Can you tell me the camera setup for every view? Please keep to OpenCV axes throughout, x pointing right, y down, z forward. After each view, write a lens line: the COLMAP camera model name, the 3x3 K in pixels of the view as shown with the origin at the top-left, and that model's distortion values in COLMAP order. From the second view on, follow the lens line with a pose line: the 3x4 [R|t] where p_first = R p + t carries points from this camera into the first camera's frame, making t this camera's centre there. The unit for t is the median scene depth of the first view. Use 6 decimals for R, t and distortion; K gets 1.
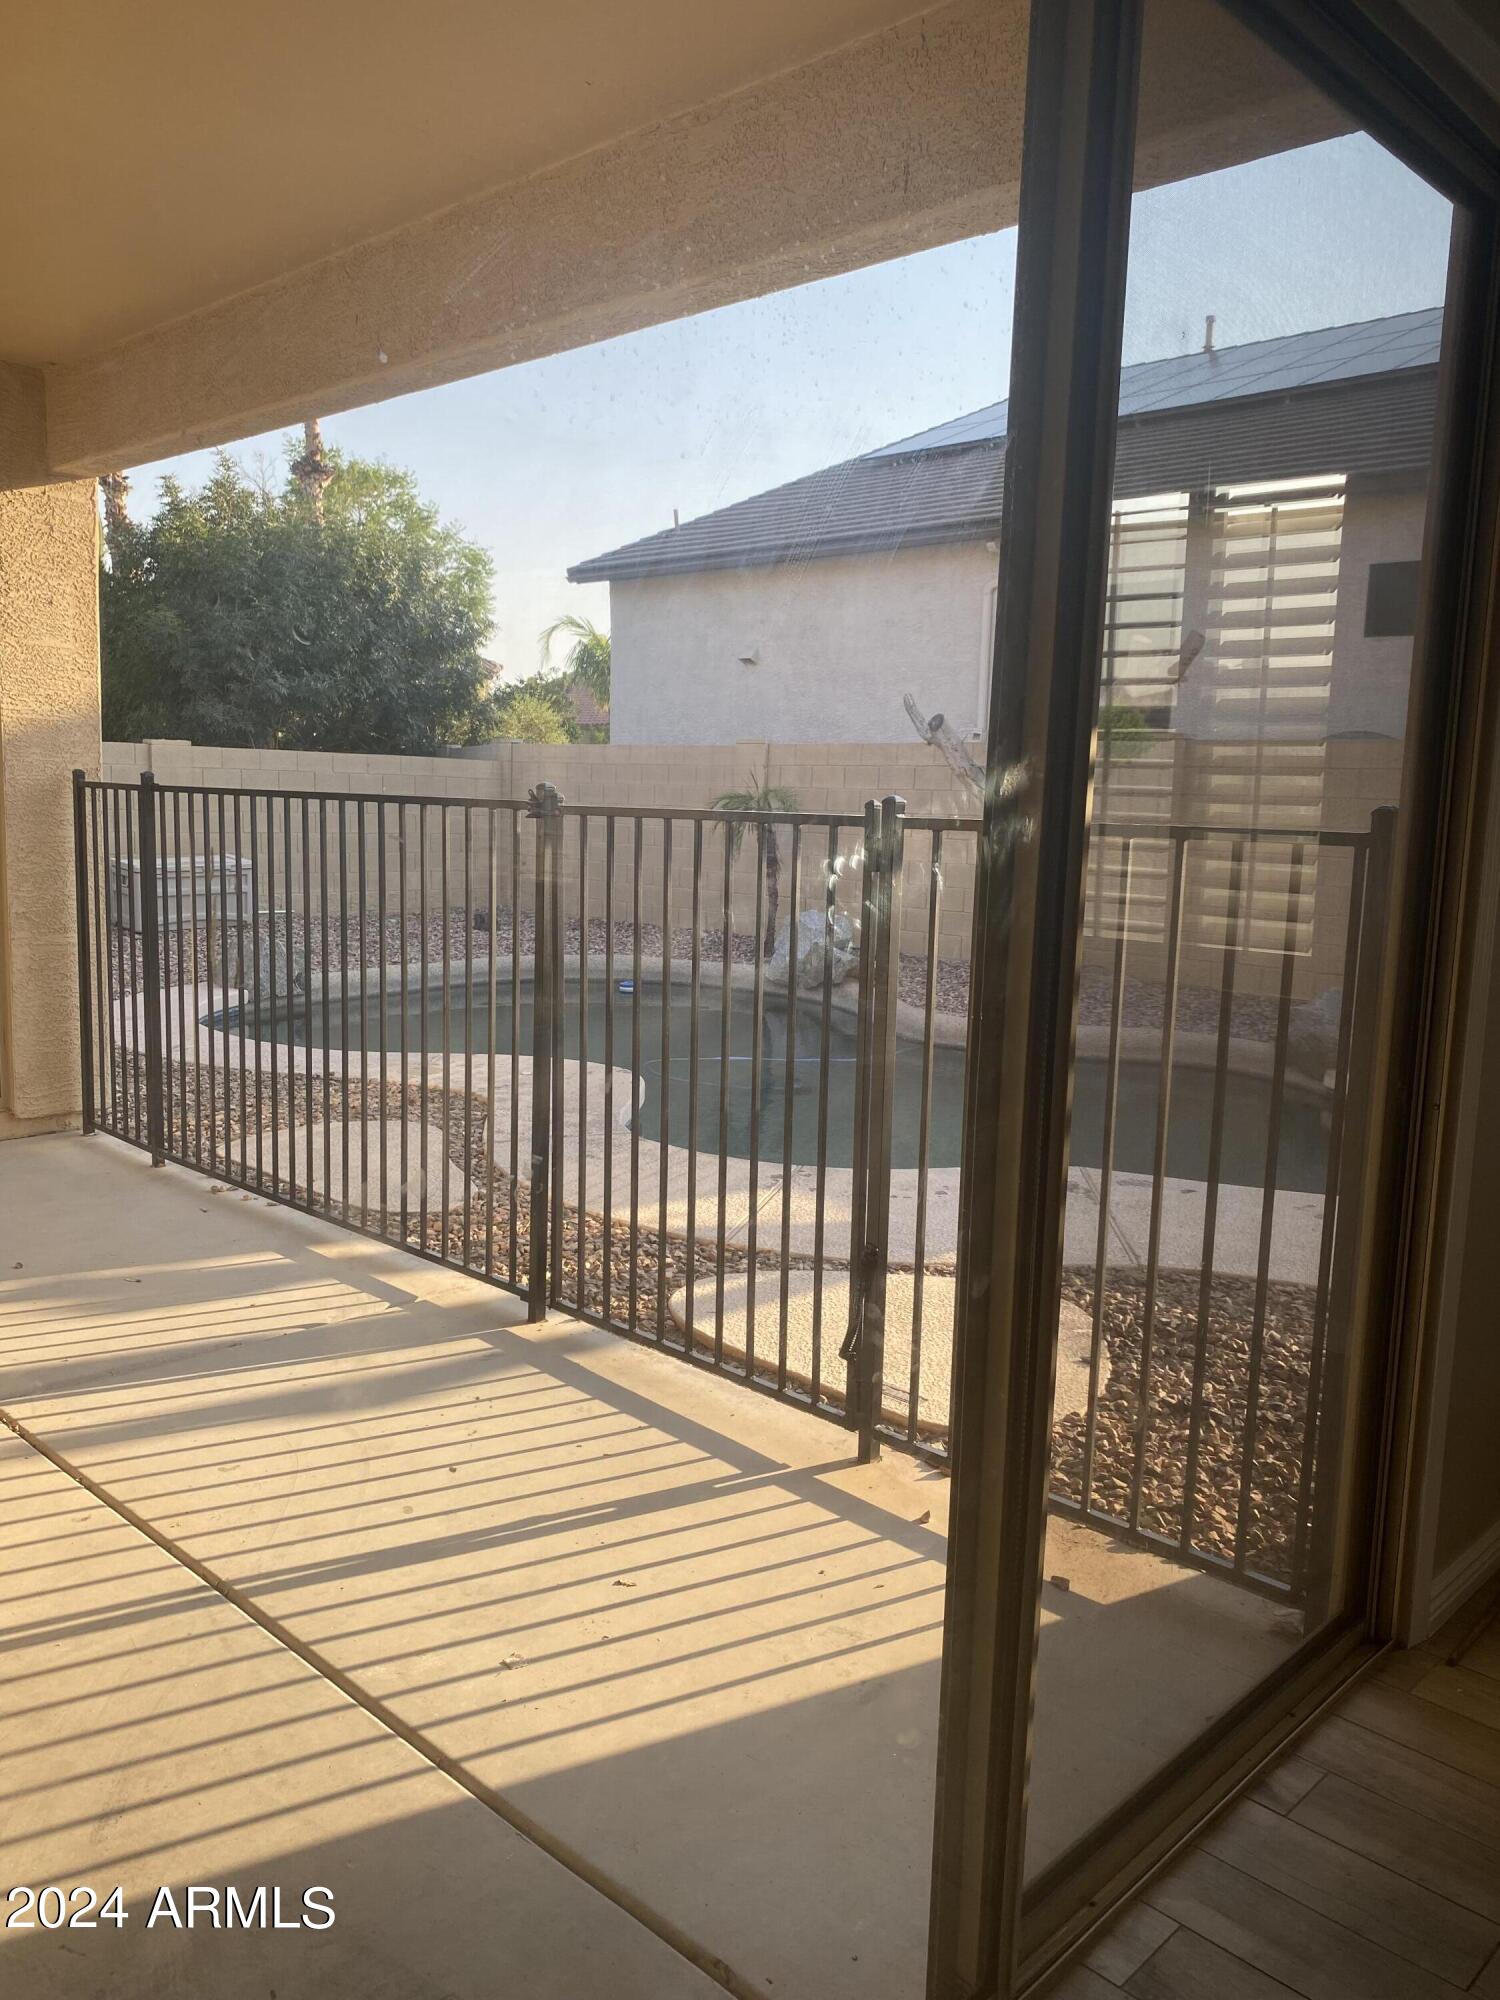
lens RADIAL K [[1523.3, 0, 767.8], [0, 1523.3, 1005.2], [0, 0, 1]] dist [0.049527, -0.055240]
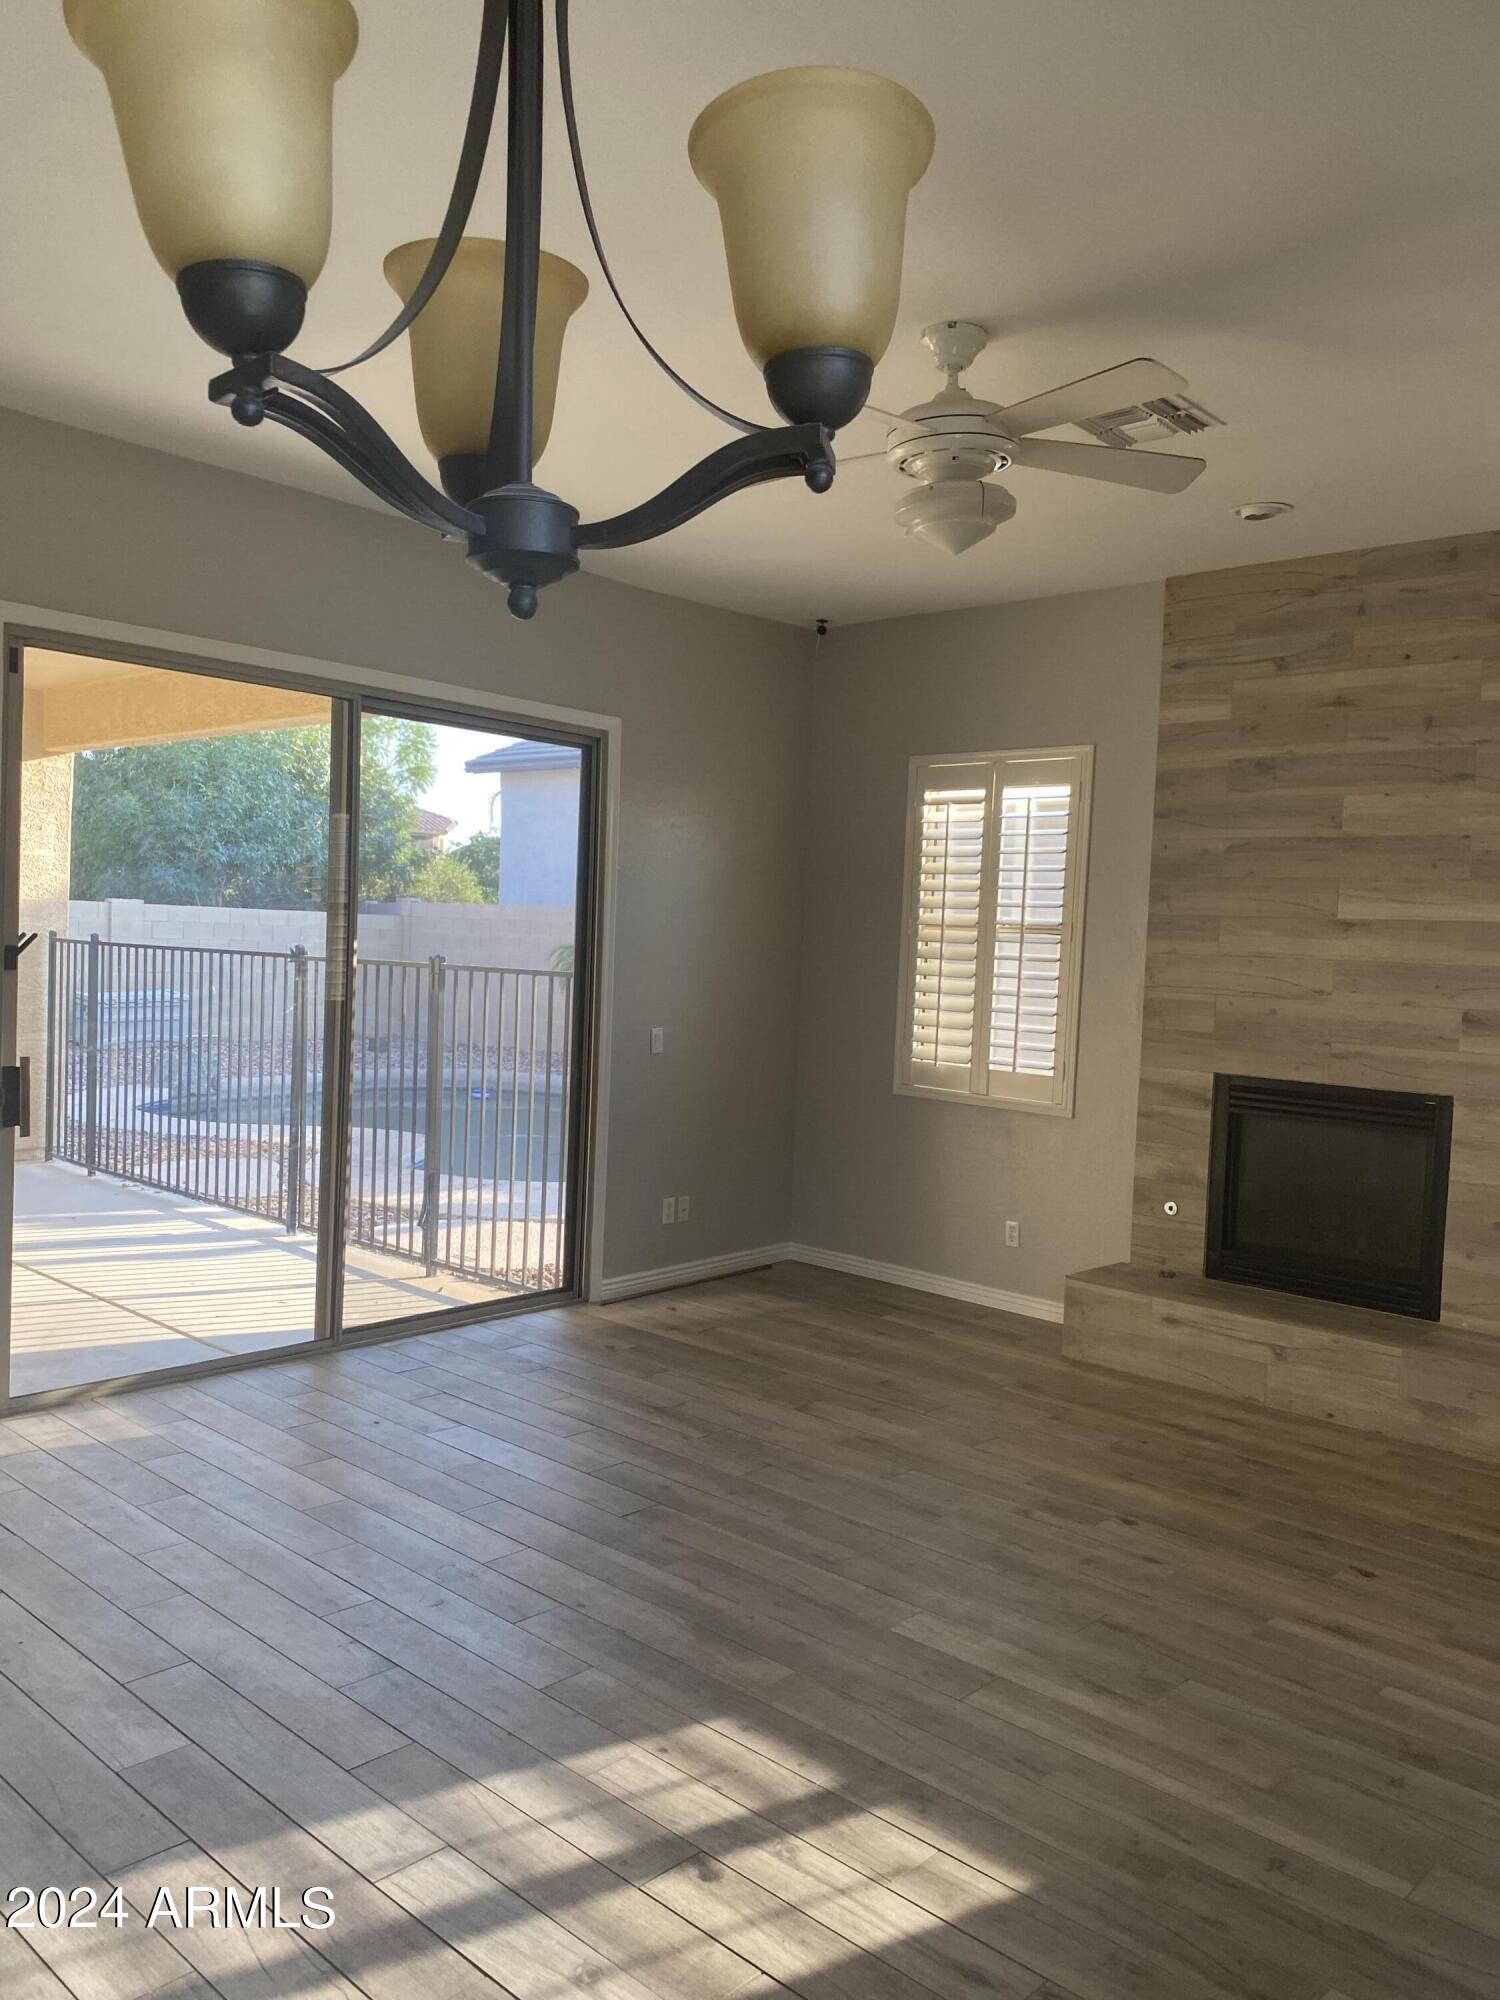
lens RADIAL K [[1514.9, 0, 756.8], [0, 1514.9, 1014.5], [0, 0, 1]] dist [0.073404, -0.156434]
pose [[0.999885, 0.005995, 0.013932, 0.114615], [-0.004732, 0.996022, -0.088978, 0.031183], [-0.014410, 0.088901, 0.995936, -0.256463]]
